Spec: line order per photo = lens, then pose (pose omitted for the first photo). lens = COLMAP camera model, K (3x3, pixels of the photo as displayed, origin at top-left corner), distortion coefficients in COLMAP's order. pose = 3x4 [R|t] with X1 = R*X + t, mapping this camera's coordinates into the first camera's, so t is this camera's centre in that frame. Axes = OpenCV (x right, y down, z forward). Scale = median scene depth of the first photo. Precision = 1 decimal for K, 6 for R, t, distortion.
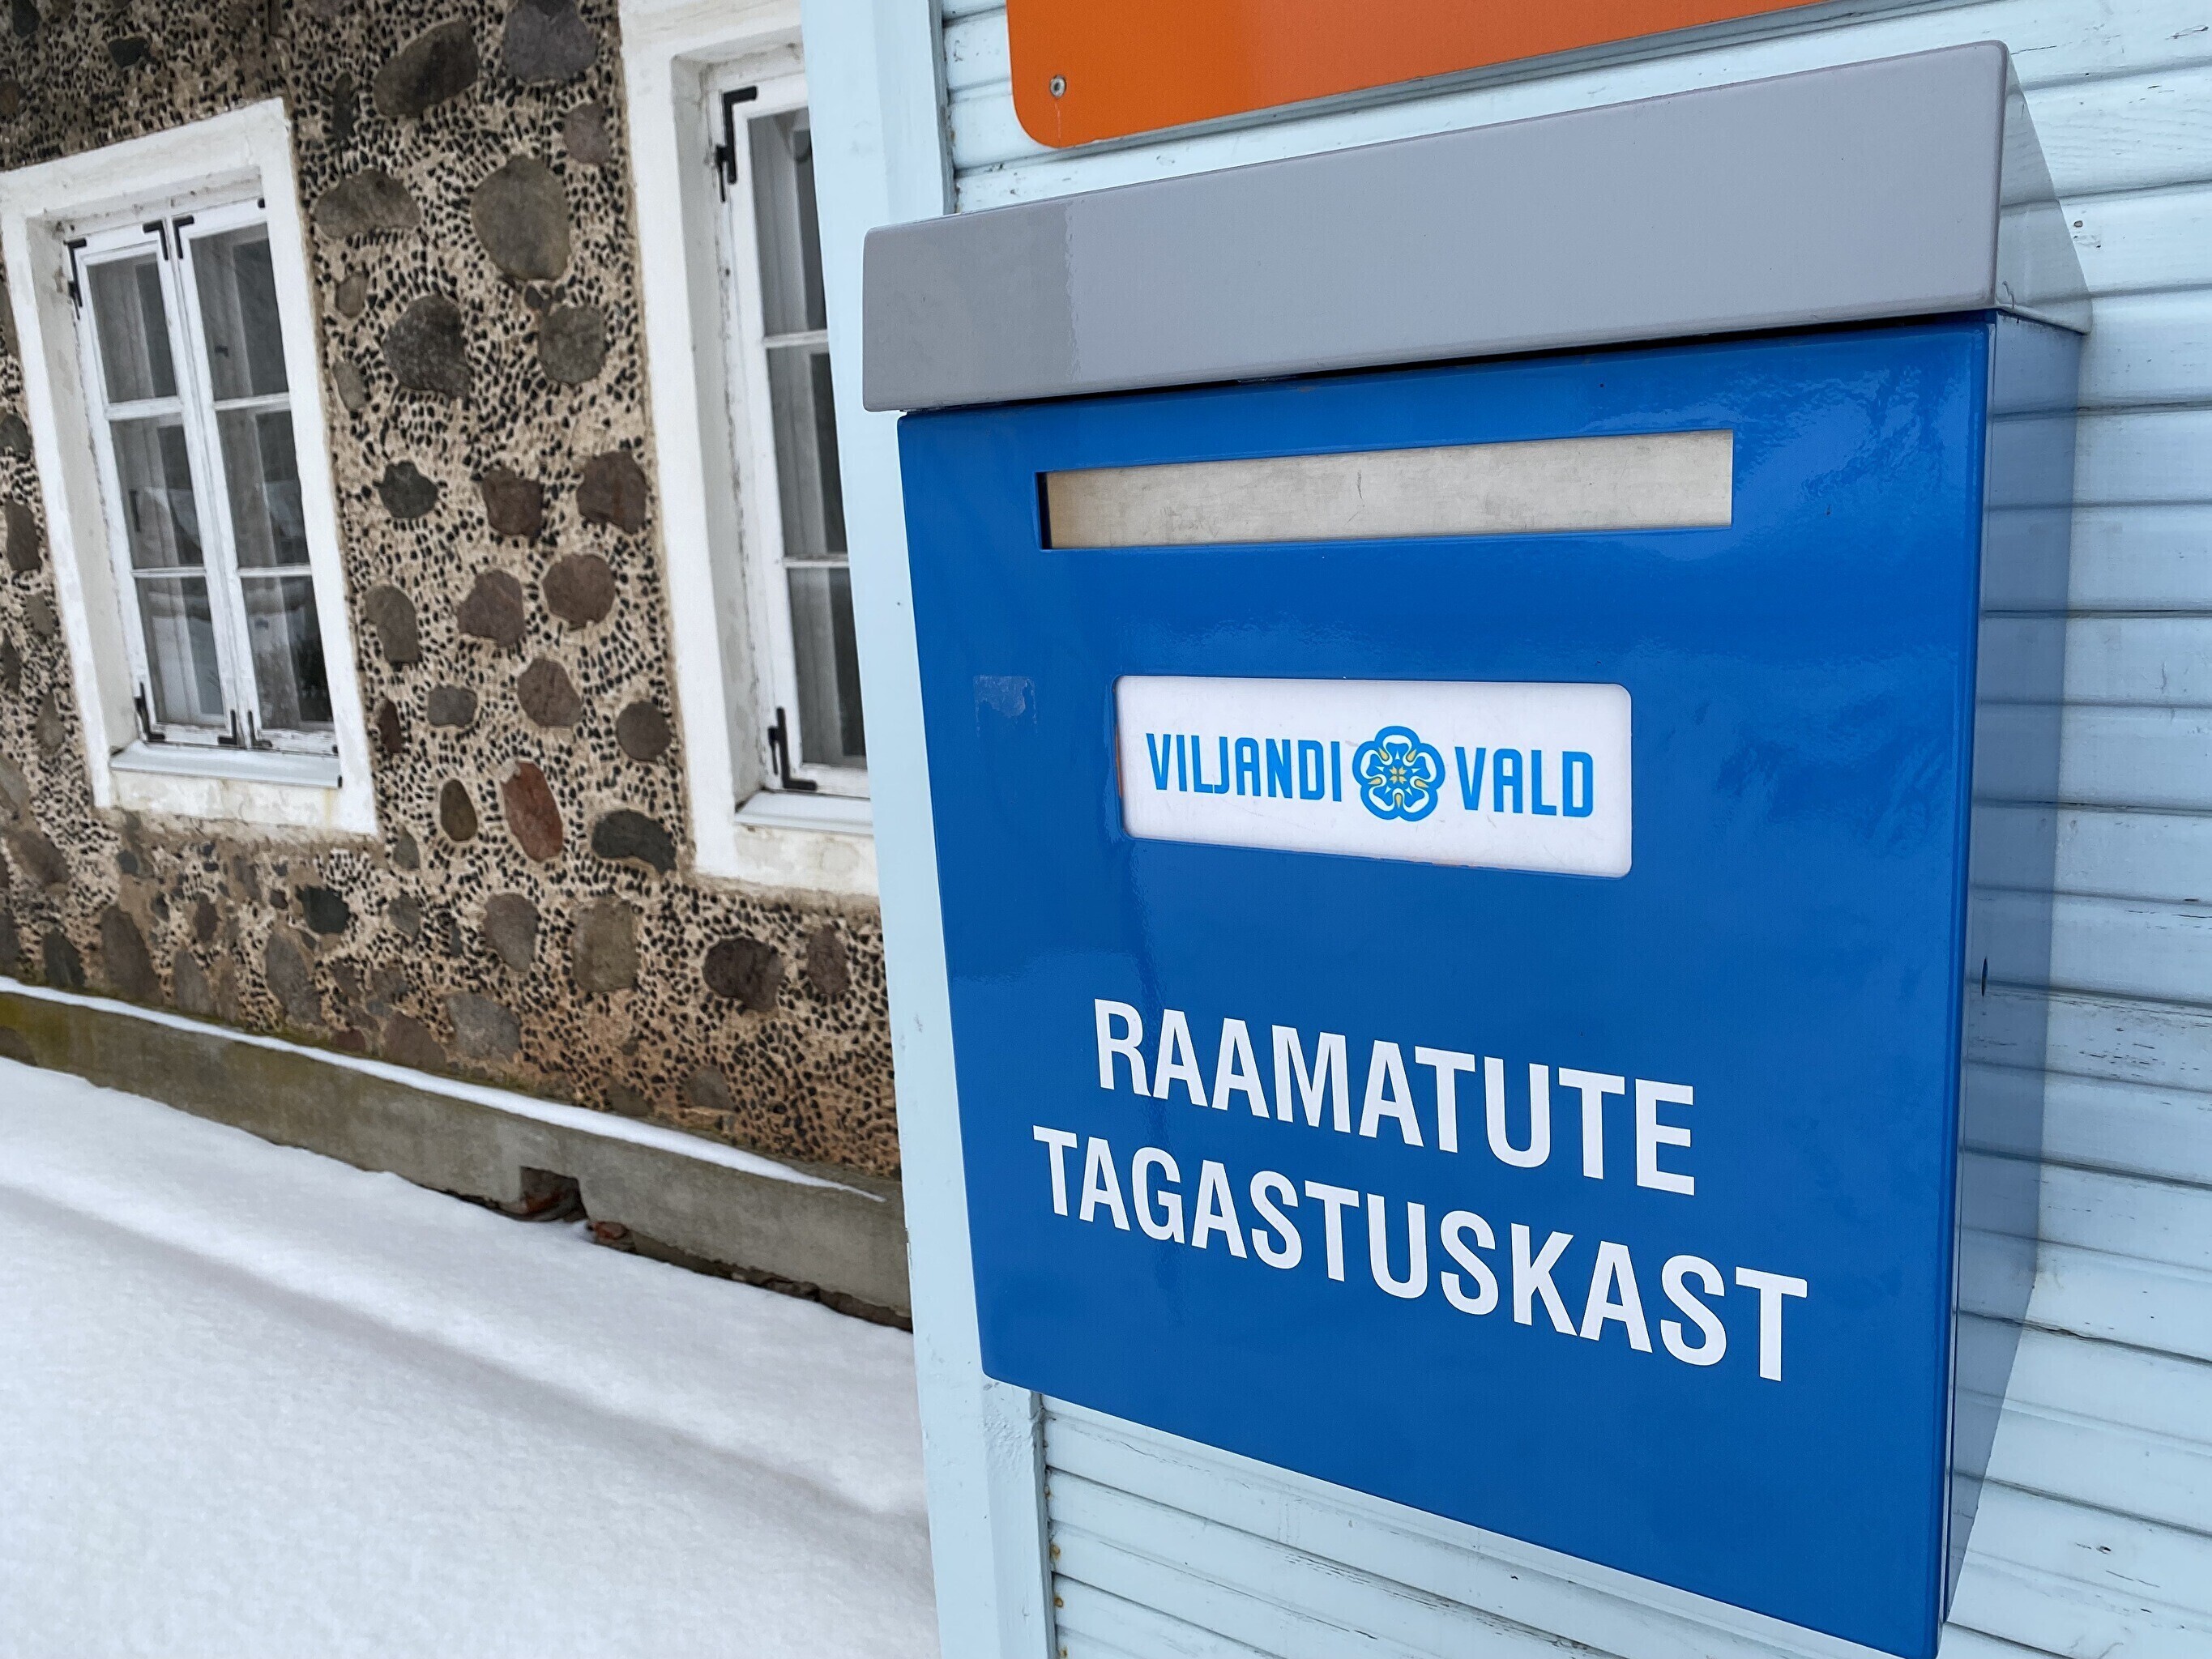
lens RADIAL K [[1727.4, 0, 1097.9], [0, 1727.4, 811.1], [0, 0, 1]] dist [0.168105, -0.494916]
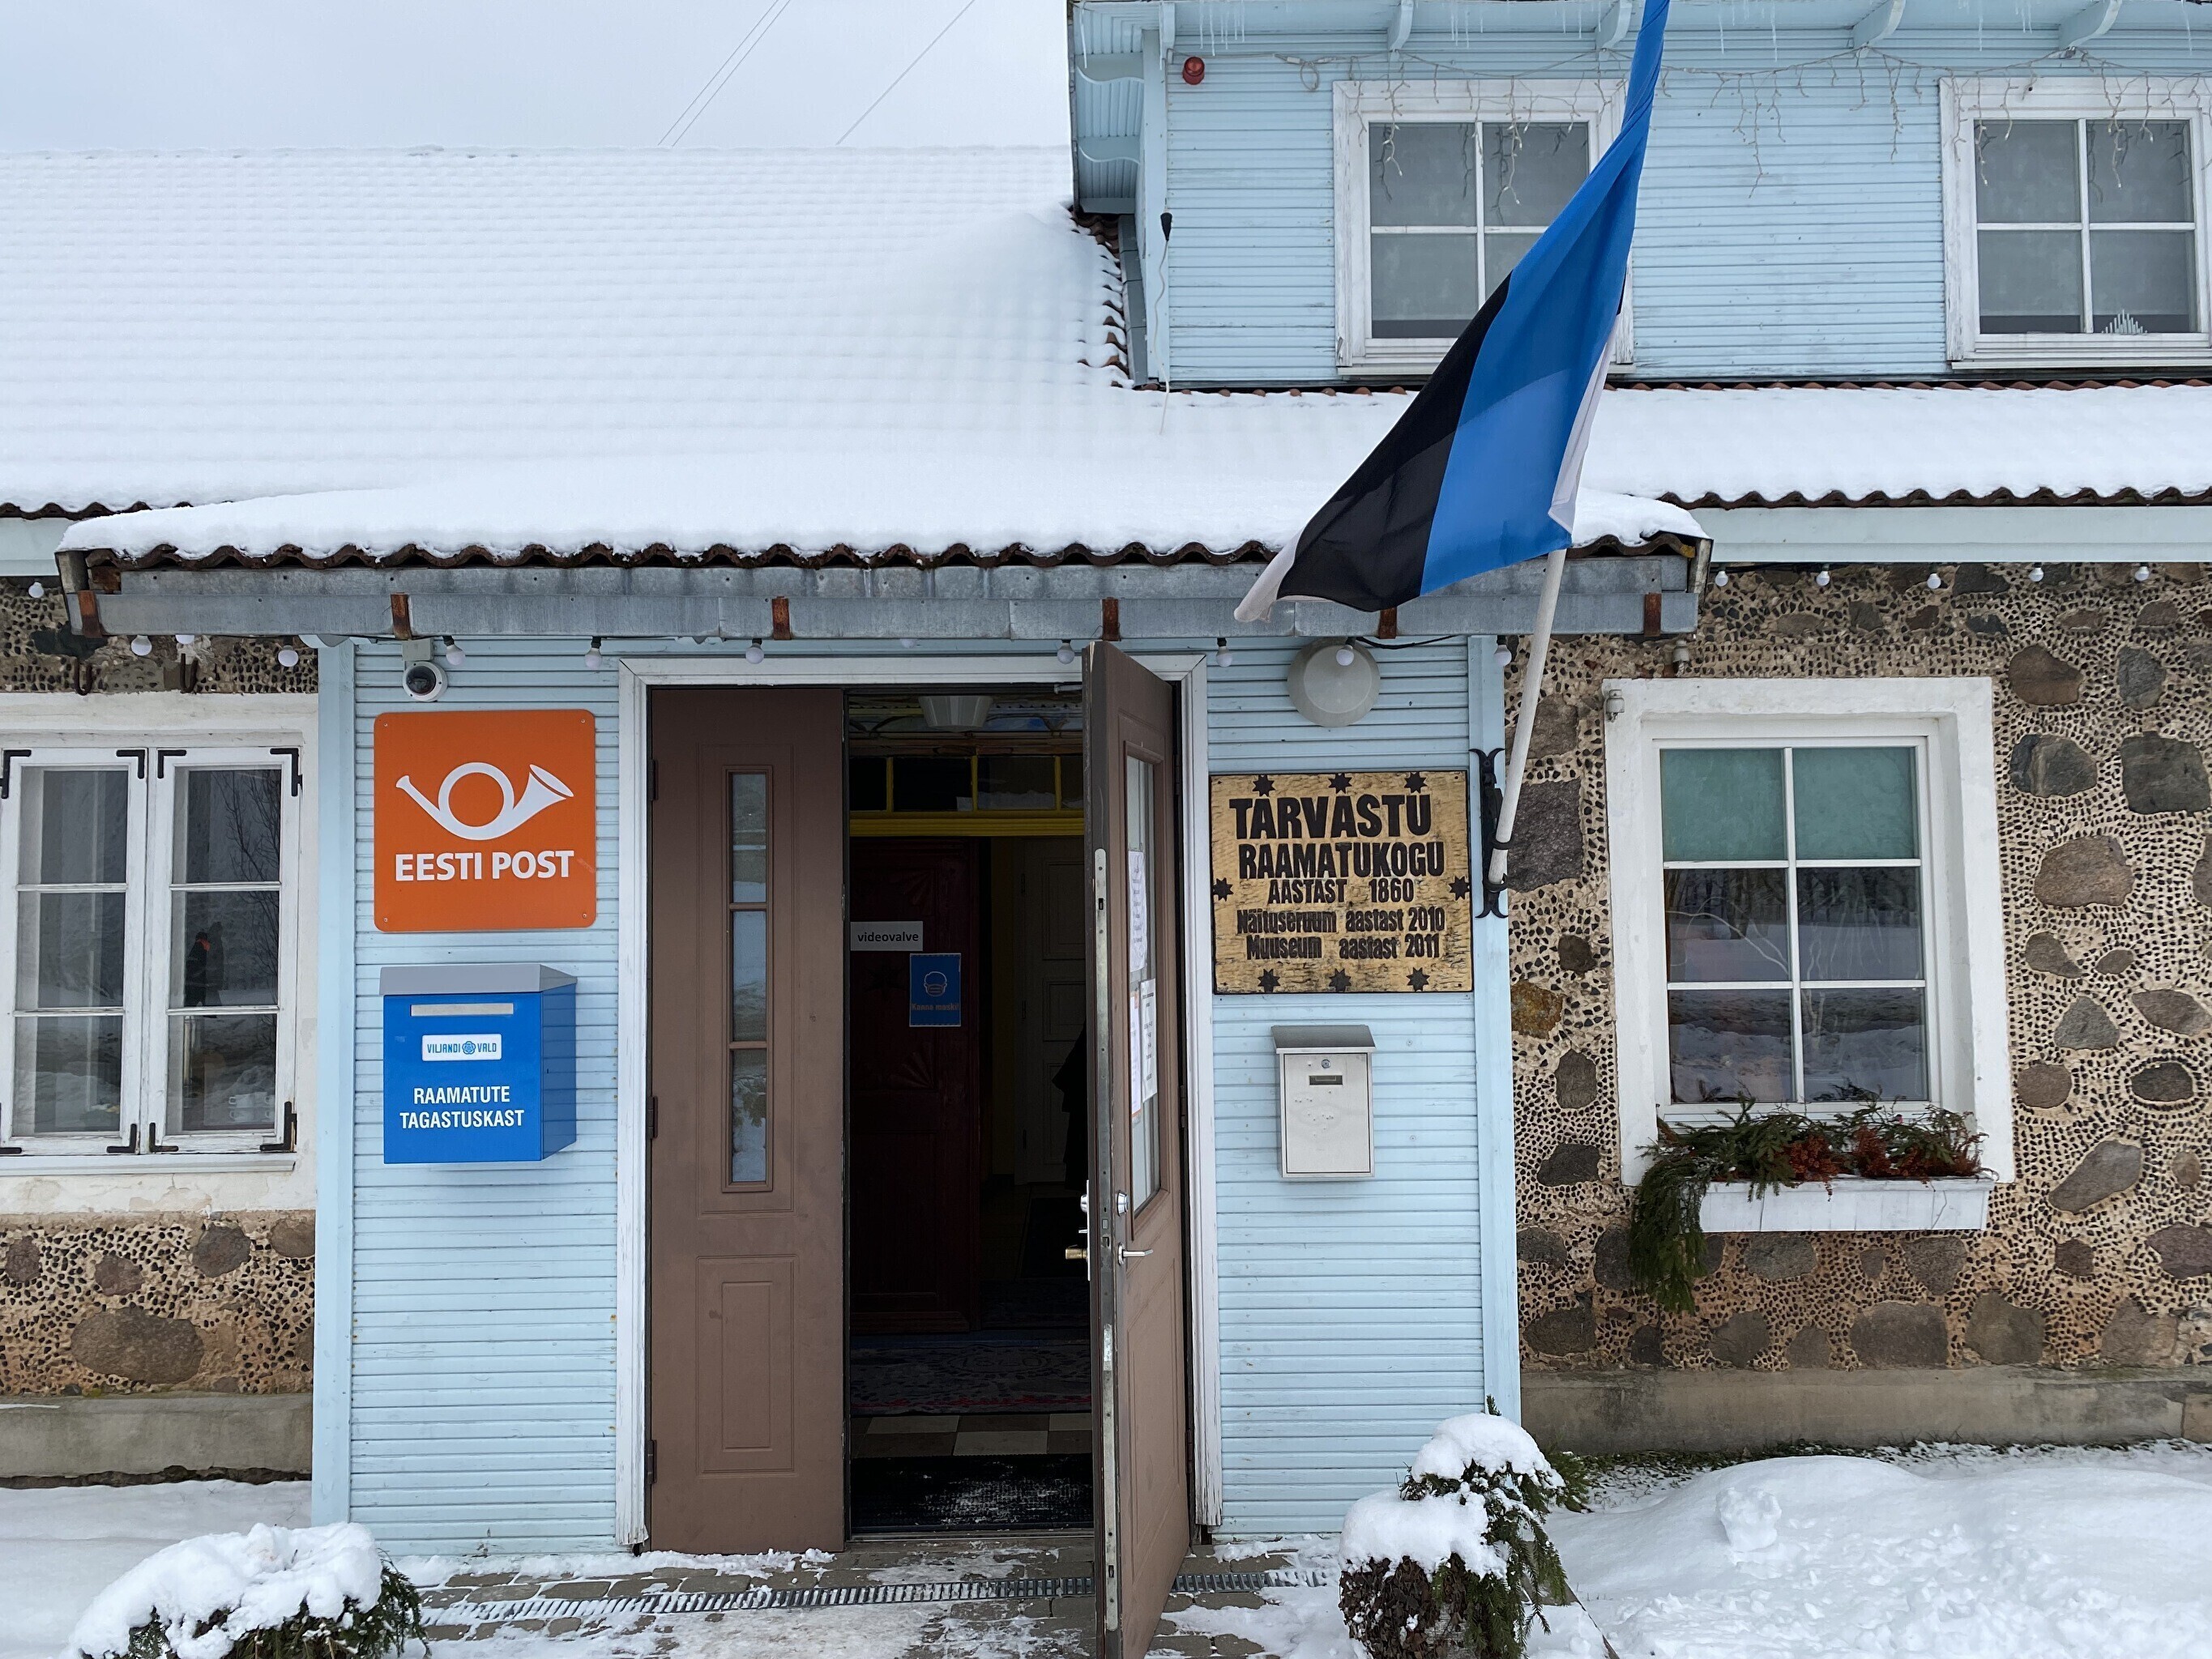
lens RADIAL K [[1657.9, 0, 1107.6], [0, 1657.9, 816.1], [0, 0, 1]] dist [0.036914, -0.046725]
pose [[0.821241, 0.069199, 0.566370, -0.242269], [0.077233, 0.970002, -0.230503, 0.125177], [-0.565331, 0.233041, 0.791260, -0.918534]]
